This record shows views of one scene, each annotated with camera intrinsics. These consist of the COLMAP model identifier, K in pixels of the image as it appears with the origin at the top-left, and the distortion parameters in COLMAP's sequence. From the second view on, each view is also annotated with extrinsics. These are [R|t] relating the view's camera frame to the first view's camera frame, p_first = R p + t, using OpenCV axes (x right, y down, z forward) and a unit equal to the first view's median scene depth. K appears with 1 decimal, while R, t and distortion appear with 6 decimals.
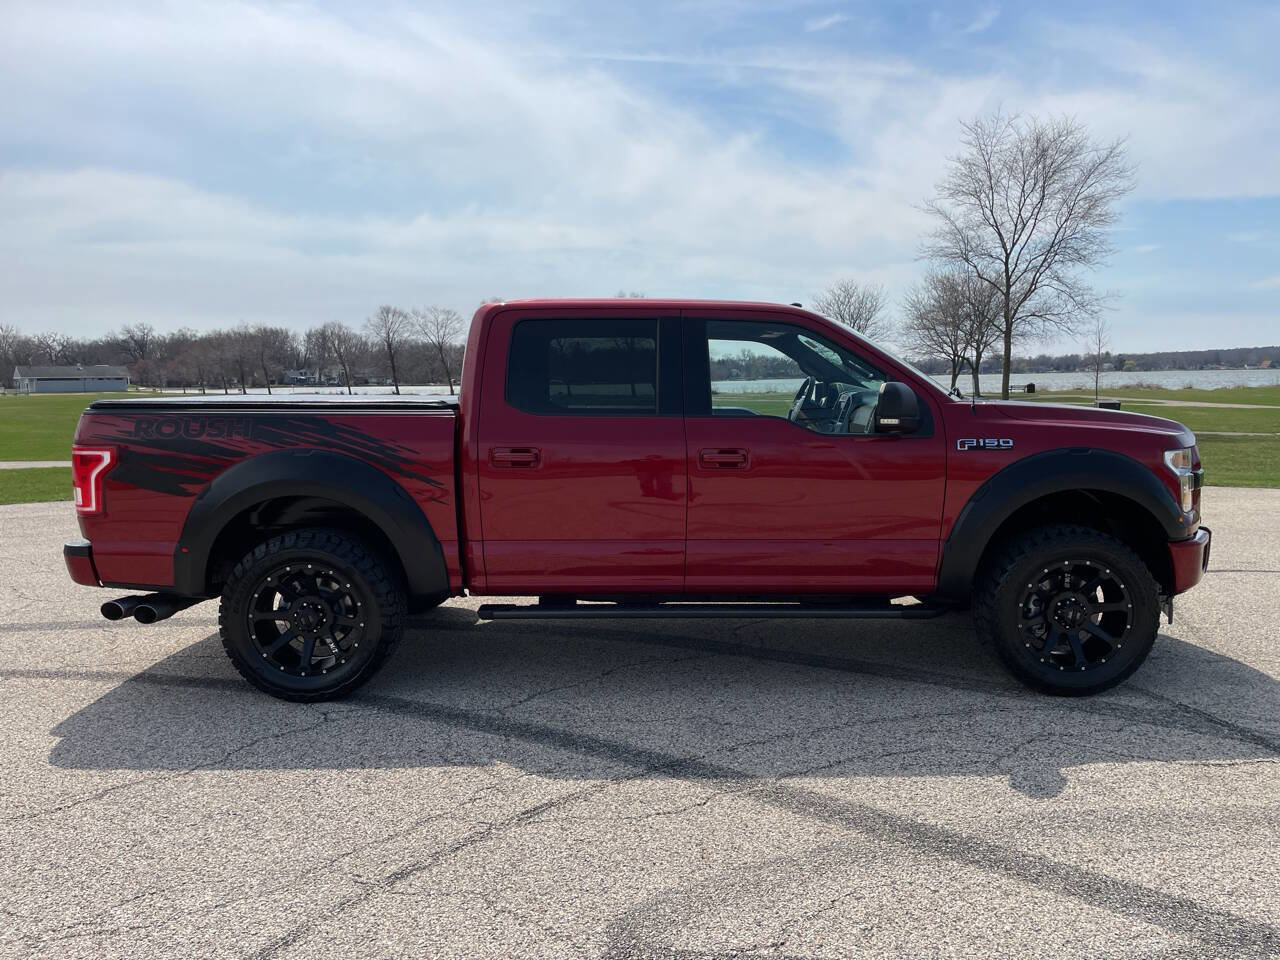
lens RADIAL K [[968.1, 0, 640.0], [0, 968.1, 480.0], [0, 0, 1]] dist [0.096096, -0.125934]
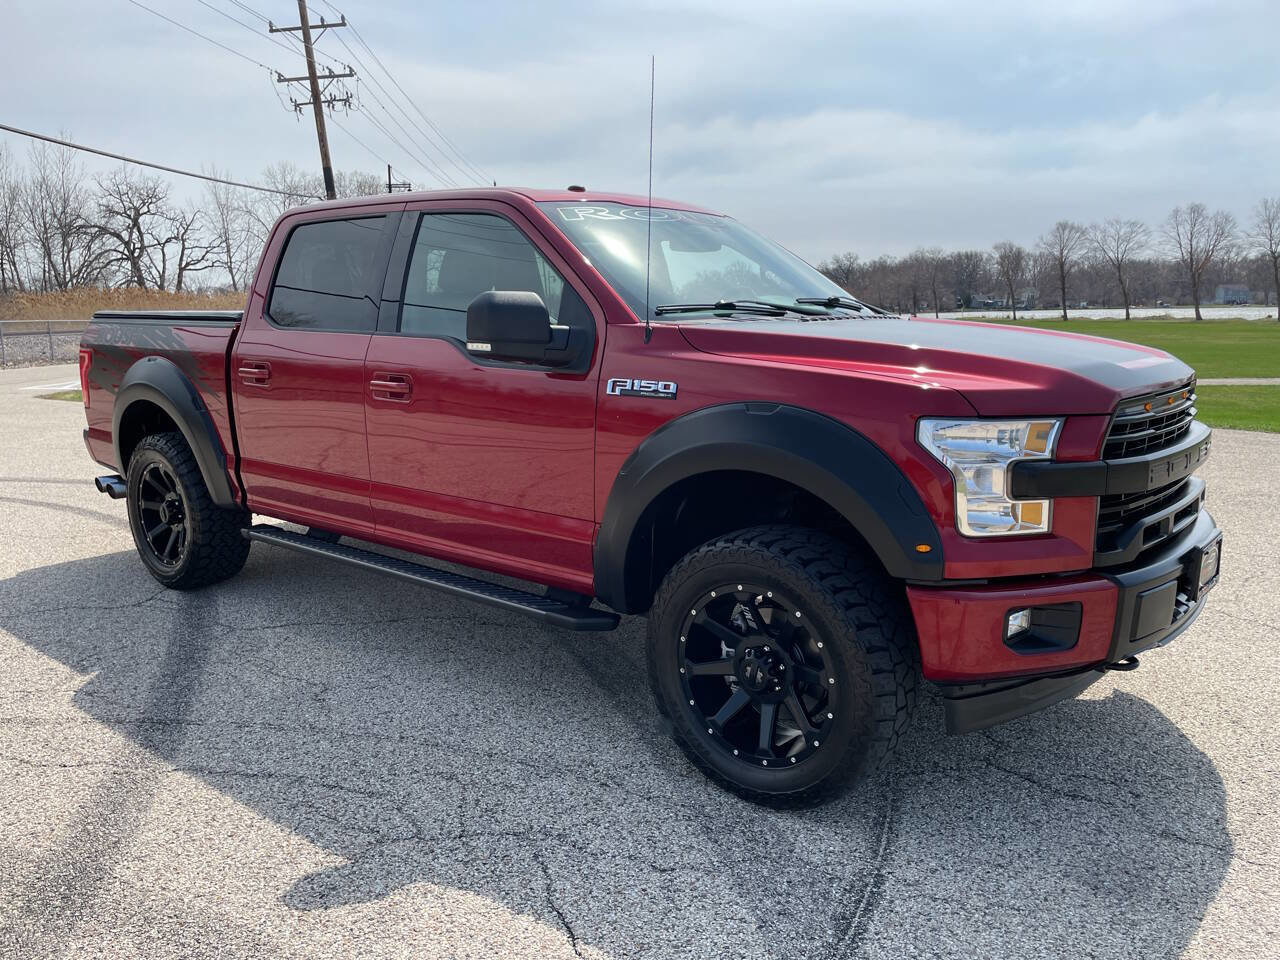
lens RADIAL K [[955.0, 0, 638.3], [0, 955.0, 490.4], [0, 0, 1]] dist [0.091510, -0.116623]
pose [[0.774822, 0.120527, -0.620584, 0.745967], [-0.064998, 0.991643, 0.111440, -0.039386], [0.628829, -0.046010, 0.776181, 0.490320]]
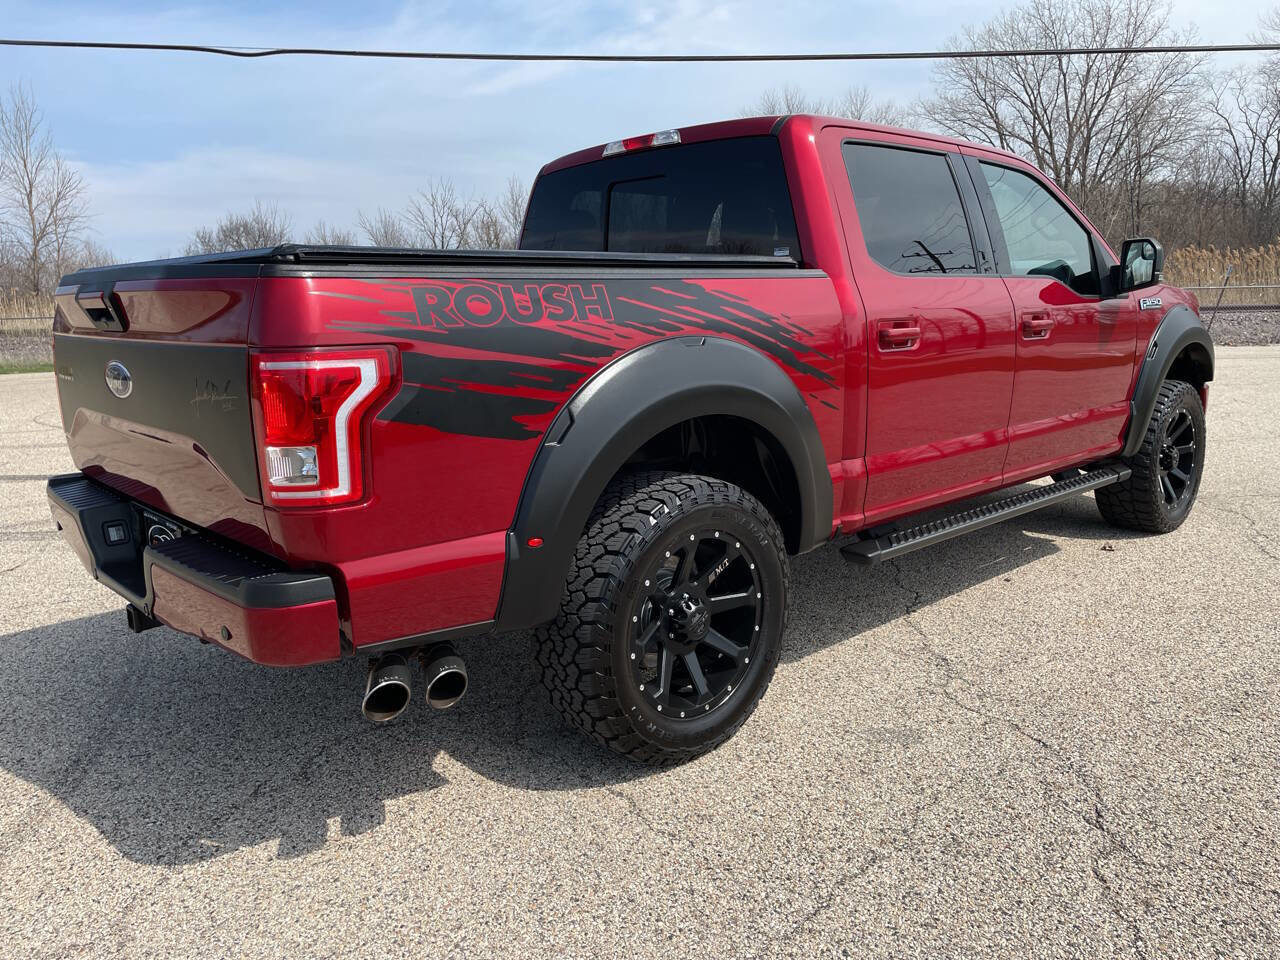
lens RADIAL K [[968.1, 0, 640.0], [0, 968.1, 480.0], [0, 0, 1]] dist [0.096096, -0.125934]
pose [[0.730186, -0.137319, 0.669307, -0.759058], [0.088984, 0.990365, 0.106112, -0.010517], [-0.677429, -0.017924, 0.735370, 0.585645]]
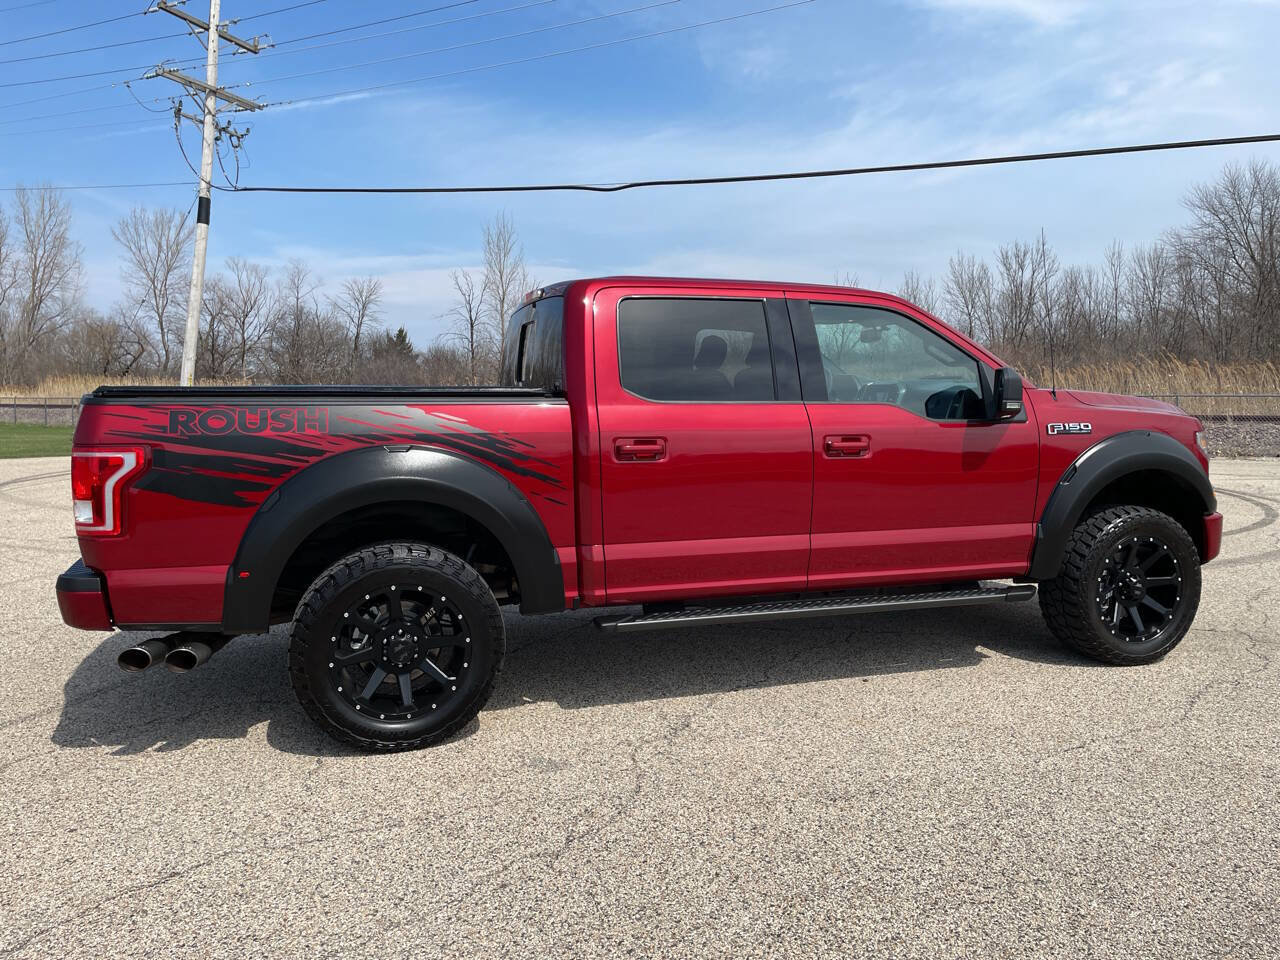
lens RADIAL K [[956.4, 0, 640.0], [0, 956.4, 480.0], [0, 0, 1]] dist [0.096041, -0.121054]
pose [[0.950916, -0.028010, 0.308179, -0.397674], [0.031057, 0.999505, -0.004984, 0.008651], [-0.307886, 0.014311, 0.951315, 0.155355]]
